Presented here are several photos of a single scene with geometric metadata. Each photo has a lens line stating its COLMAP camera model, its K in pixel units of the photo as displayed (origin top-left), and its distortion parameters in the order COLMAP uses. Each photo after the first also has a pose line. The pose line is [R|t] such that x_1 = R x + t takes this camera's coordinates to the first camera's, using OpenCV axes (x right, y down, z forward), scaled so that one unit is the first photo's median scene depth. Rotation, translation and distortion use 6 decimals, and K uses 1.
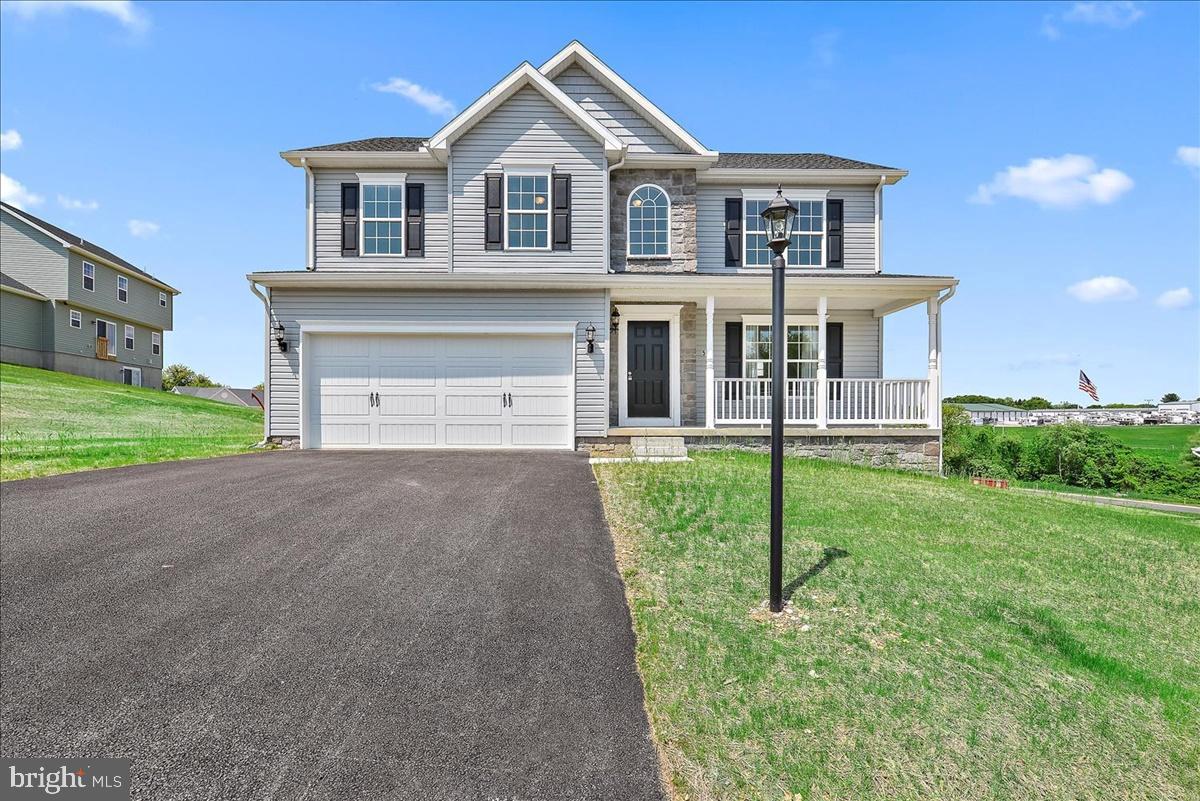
lens RADIAL K [[523.5, 0, 600.8], [0, 523.5, 400.6], [0, 0, 1]] dist [-0.006697, -0.004817]
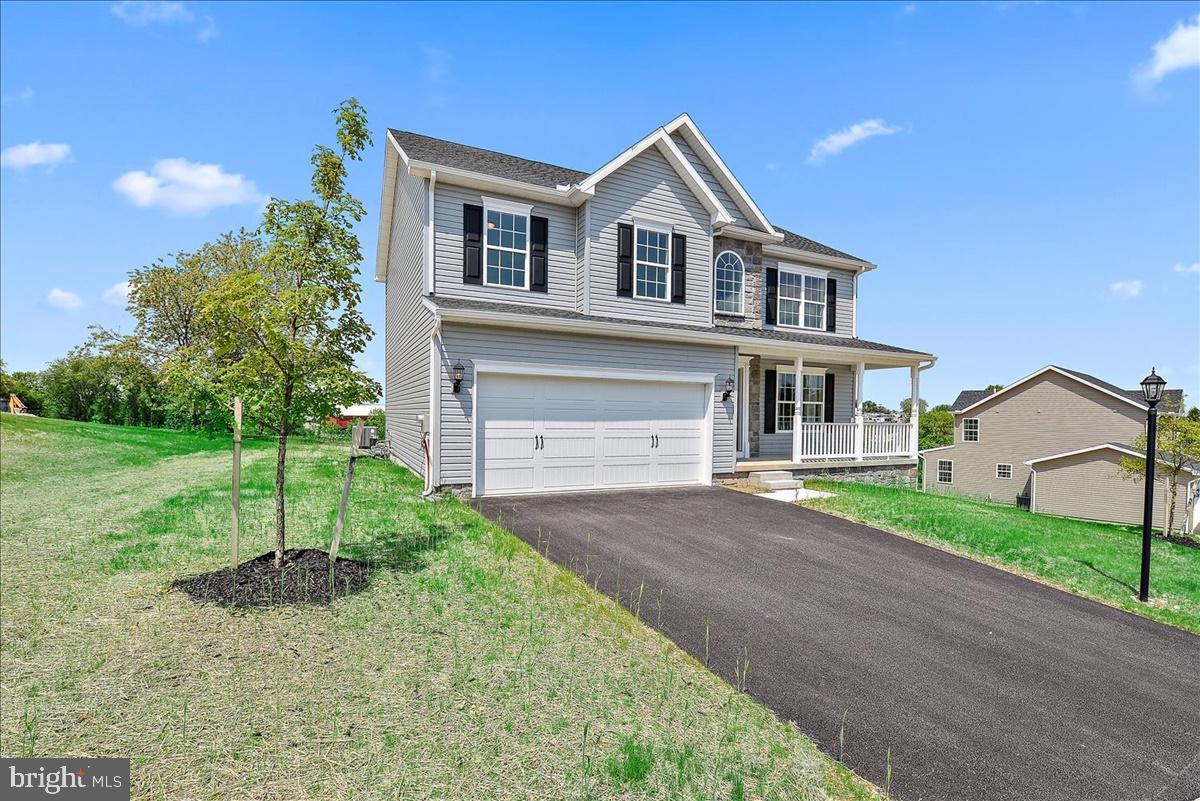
lens RADIAL K [[523.5, 0, 603.6], [0, 523.5, 405.5], [0, 0, 1]] dist [-0.006697, -0.004817]
pose [[0.910524, 0.018619, 0.413037, -0.672739], [-0.026083, 0.999582, 0.012438, -0.080143], [-0.412633, -0.022098, 0.910629, 0.048770]]
